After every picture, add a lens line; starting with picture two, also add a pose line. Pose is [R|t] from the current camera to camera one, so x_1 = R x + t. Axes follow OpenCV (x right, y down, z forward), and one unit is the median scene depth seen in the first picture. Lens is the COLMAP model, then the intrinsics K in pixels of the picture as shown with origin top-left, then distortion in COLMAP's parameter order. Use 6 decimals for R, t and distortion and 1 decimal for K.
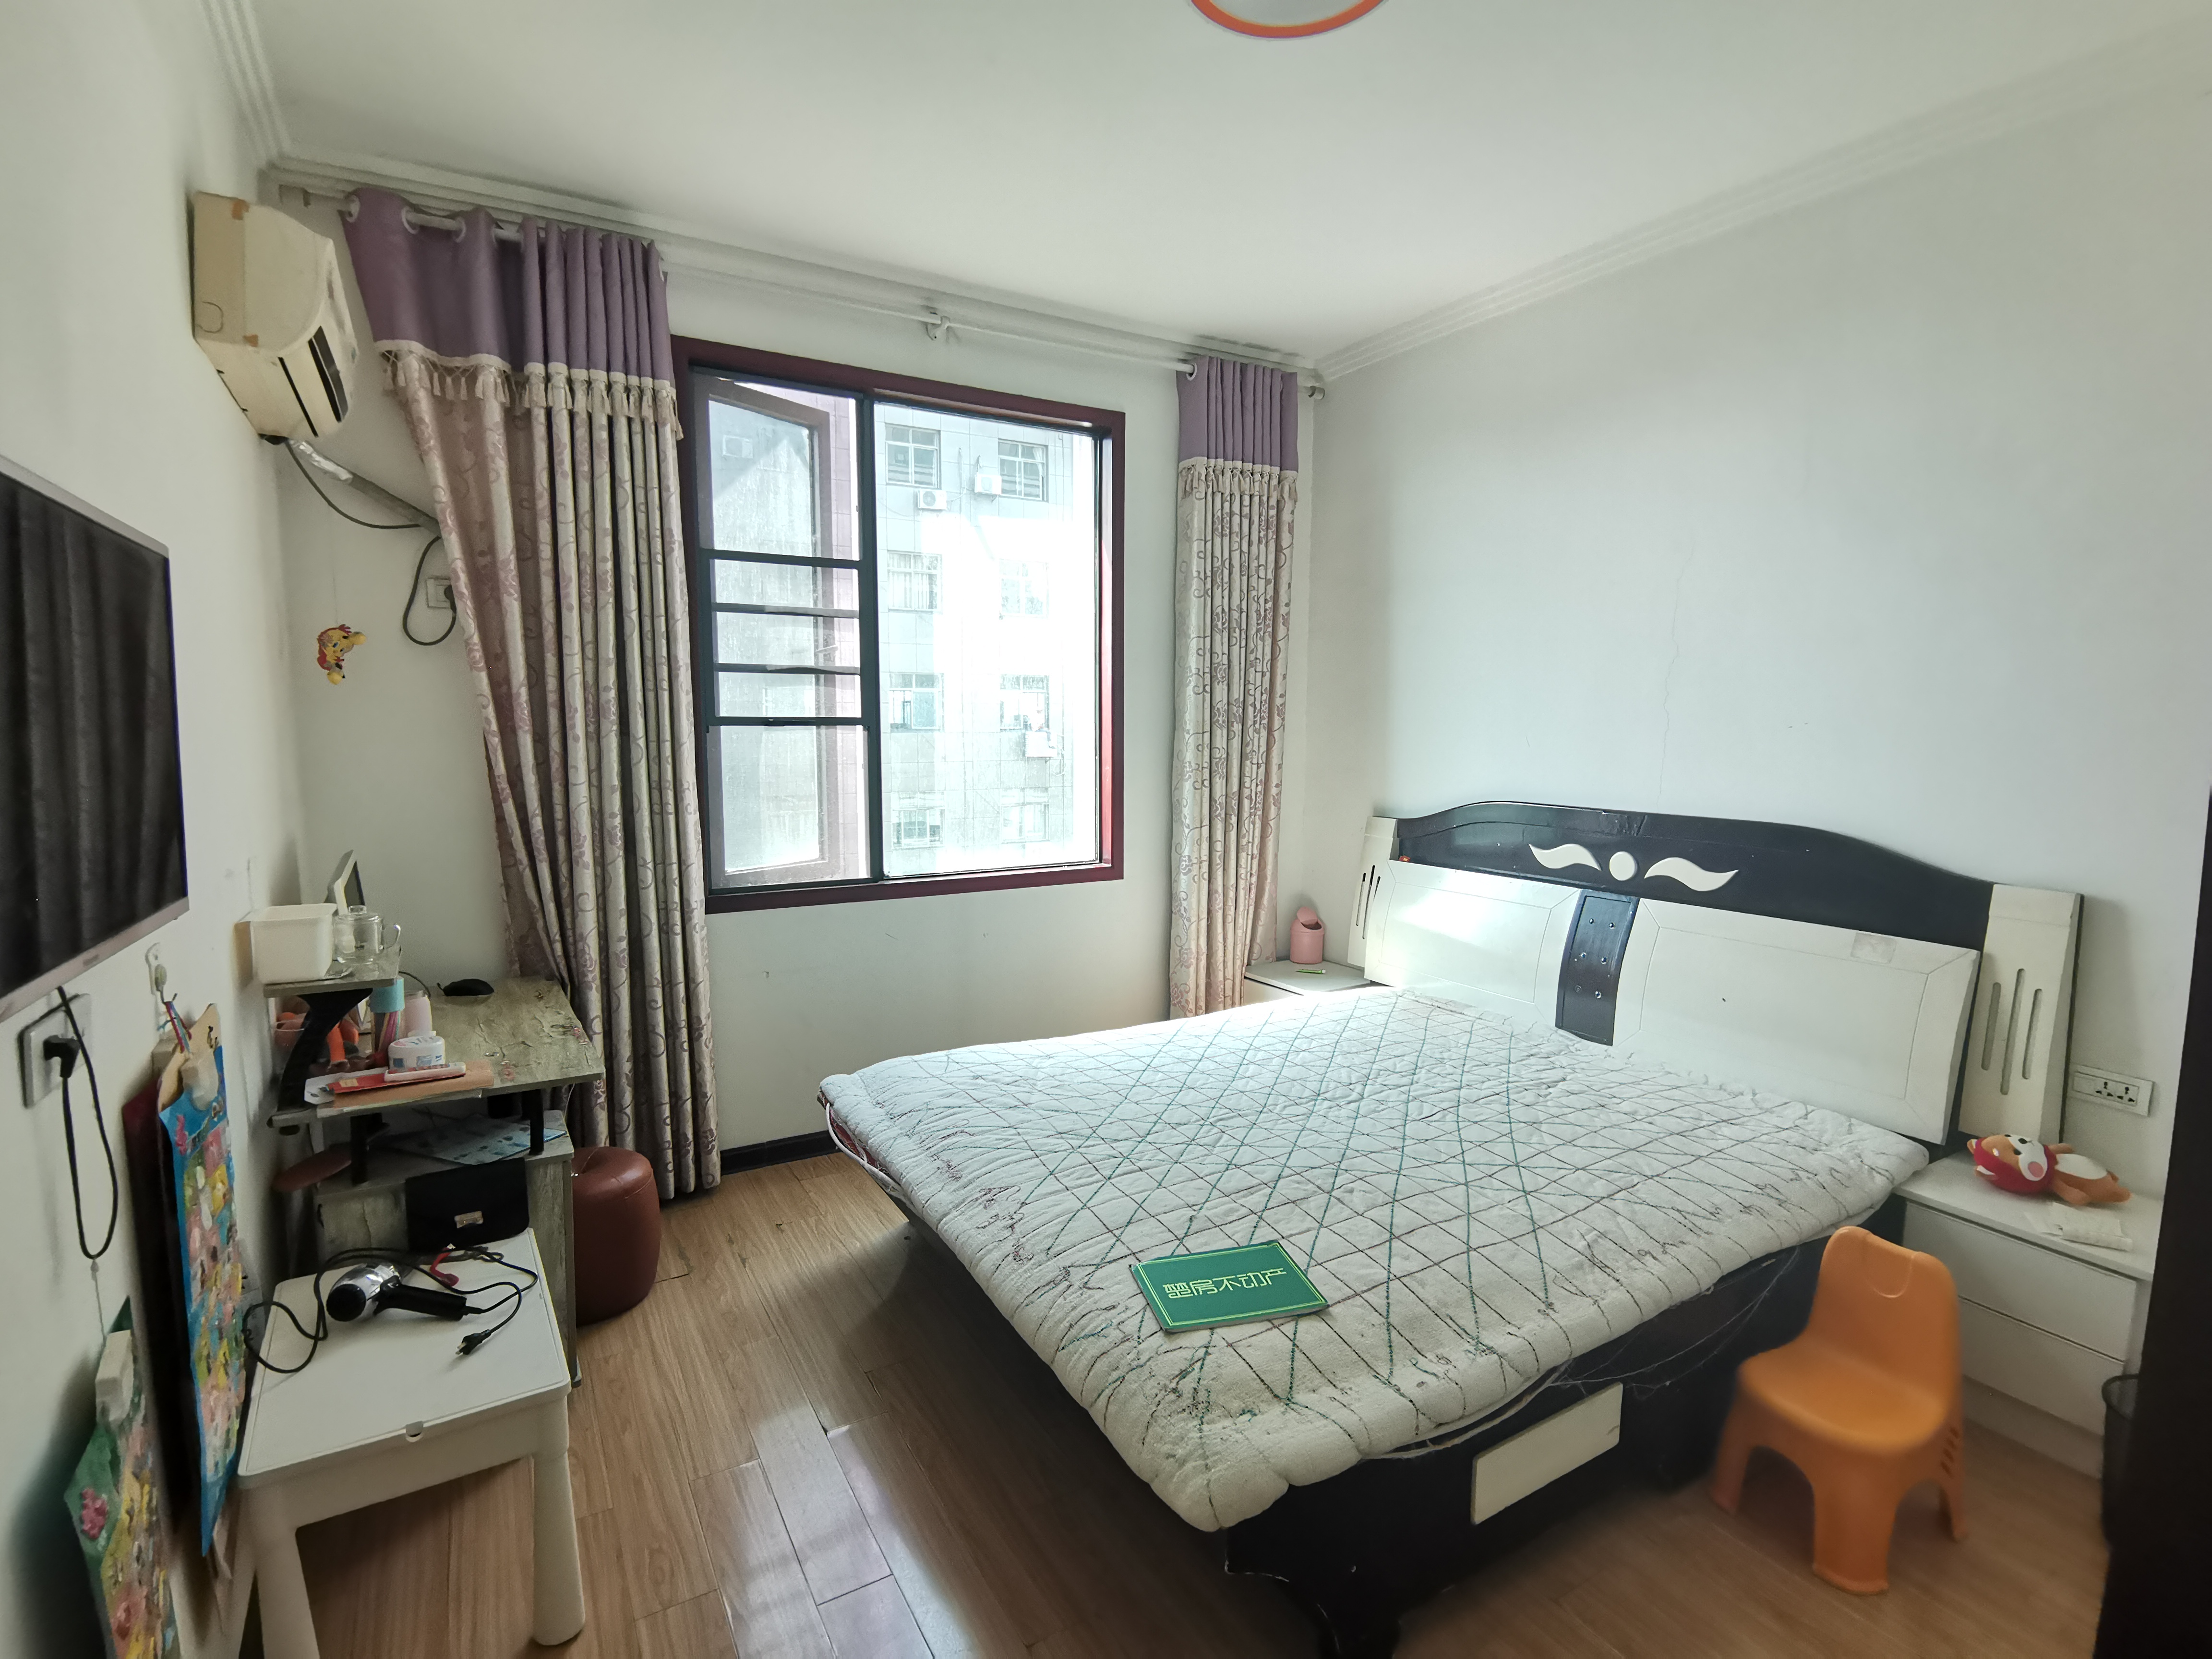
lens RADIAL K [[1087.1, 0, 1102.6], [0, 1087.1, 846.1], [0, 0, 1]] dist [-0.000861, -0.002006]
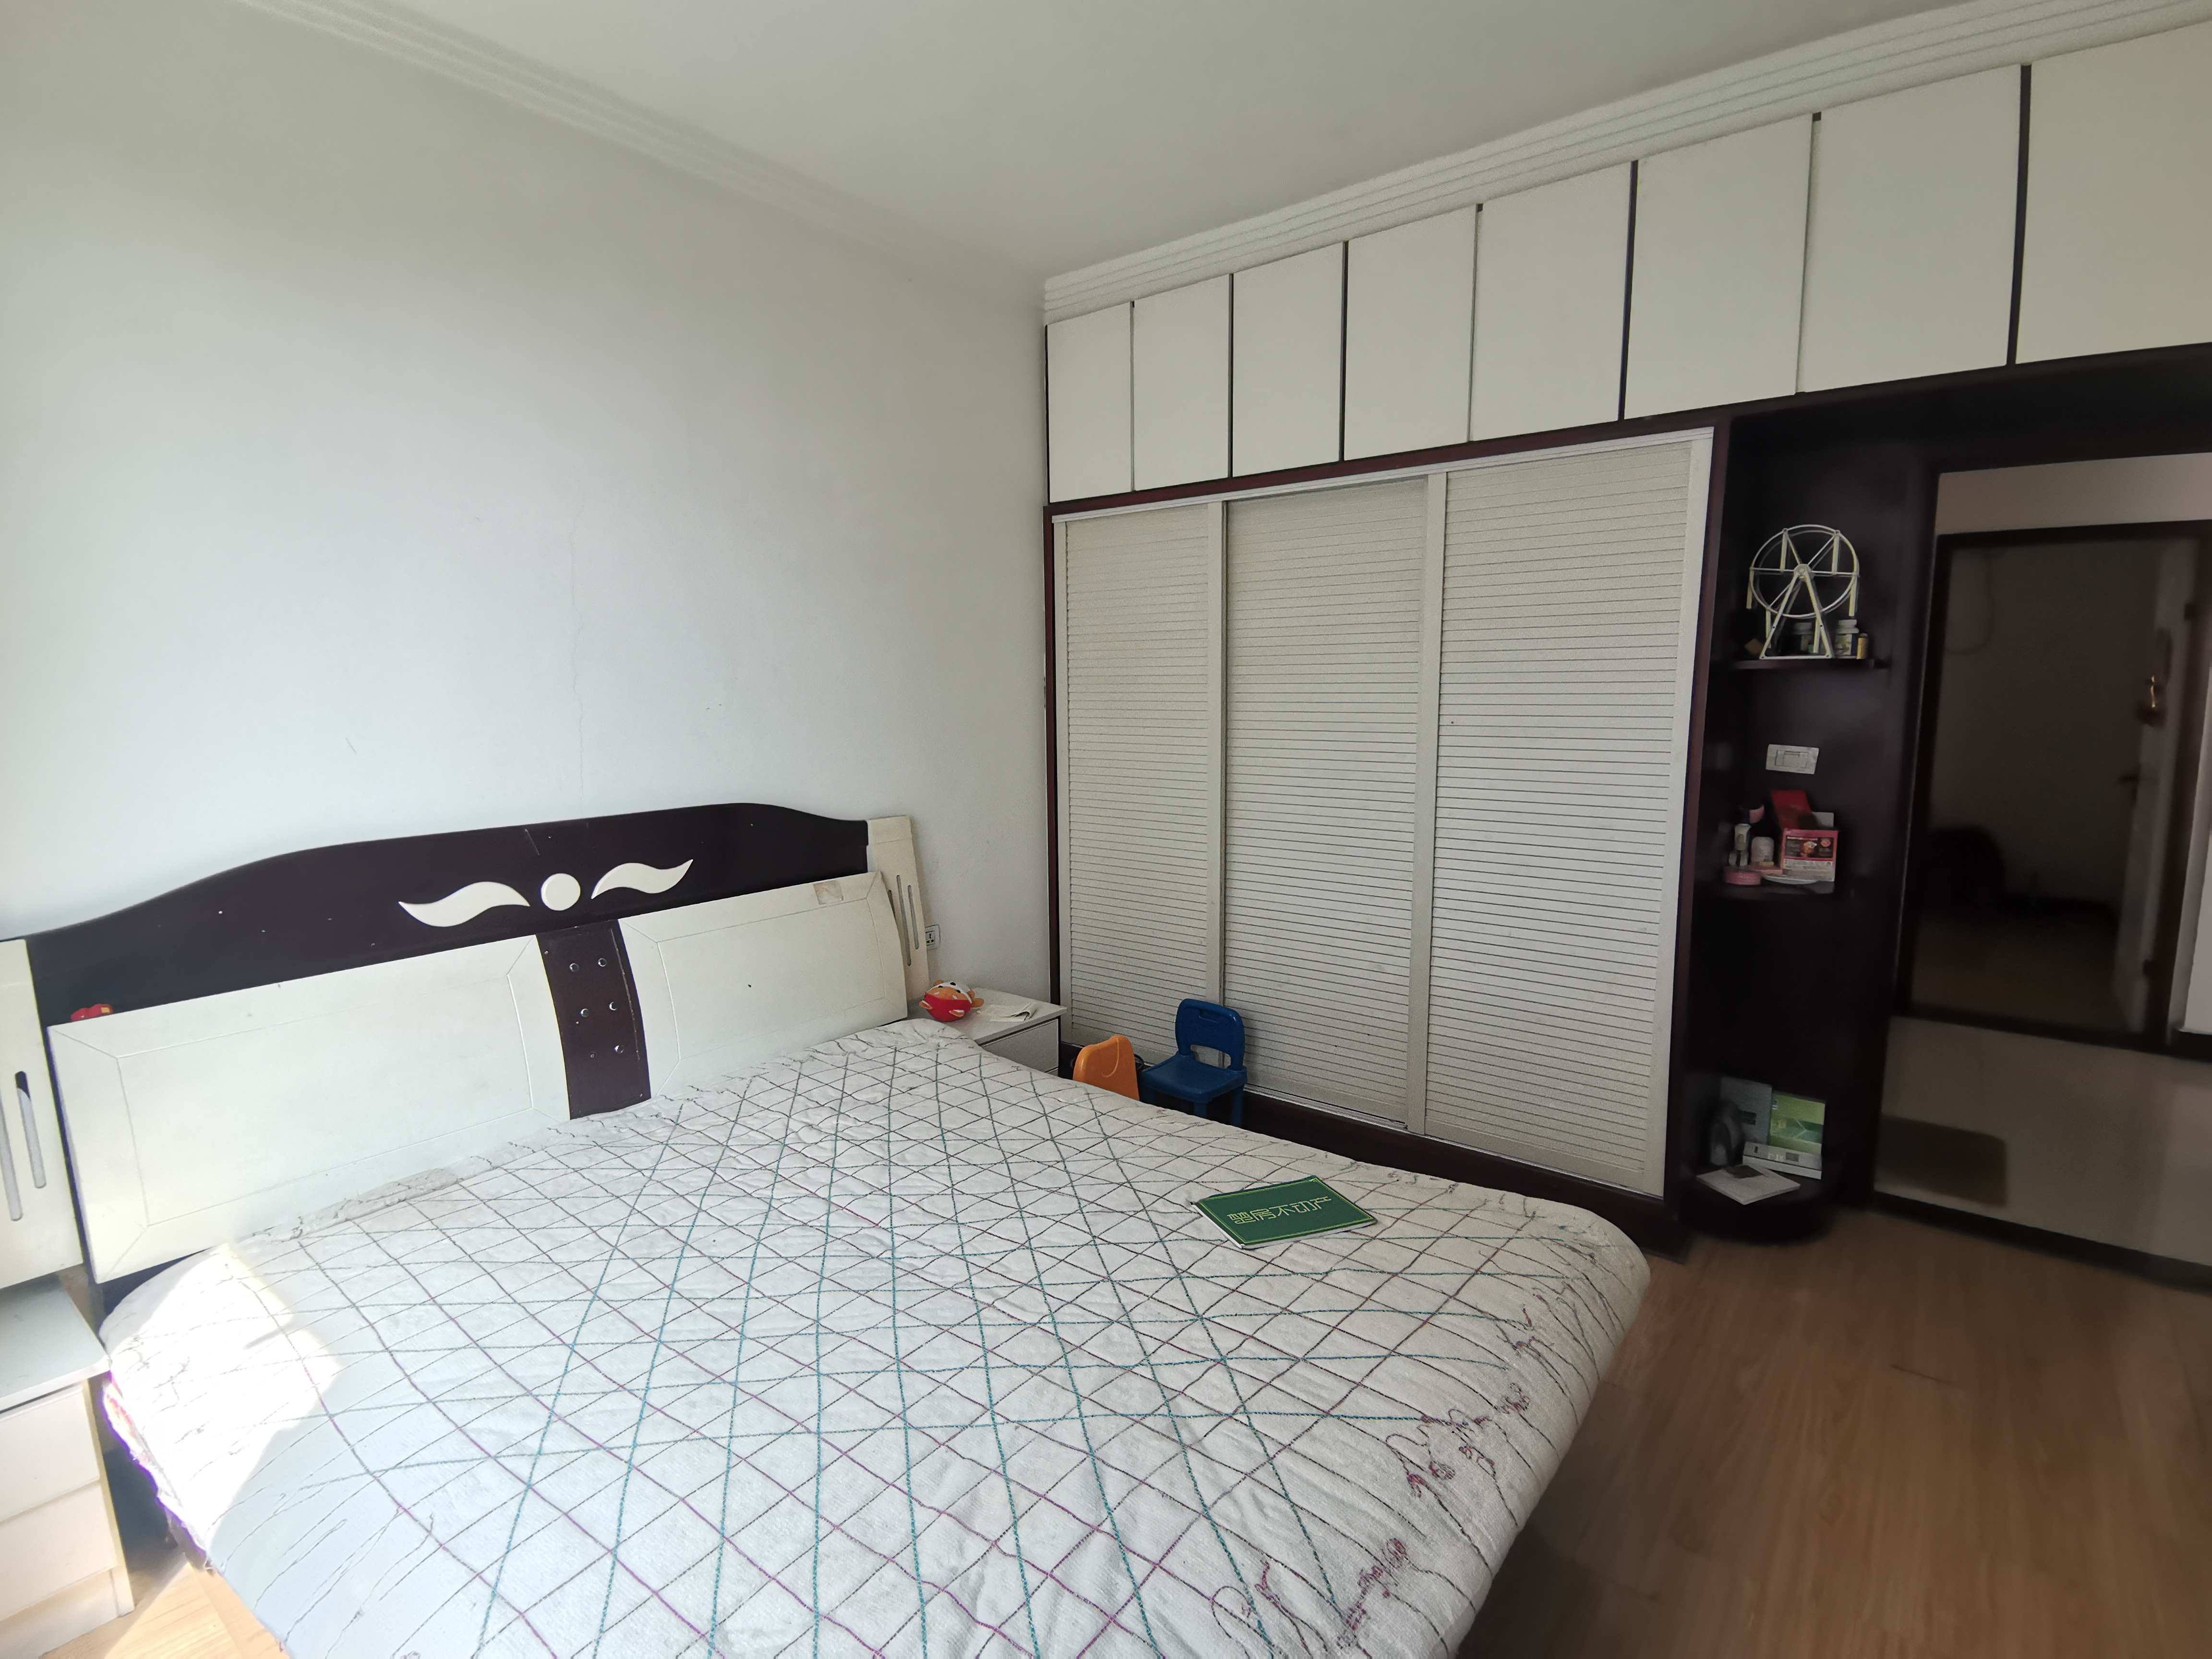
lens RADIAL K [[1087.1, 0, 1097.4], [0, 1087.1, 818.2], [0, 0, 1]] dist [-0.000861, -0.002006]
pose [[-0.370169, -0.113986, 0.921945, -0.452508], [0.120017, 0.978258, 0.169137, -0.141156], [-0.921179, 0.173258, -0.348440, 1.056769]]
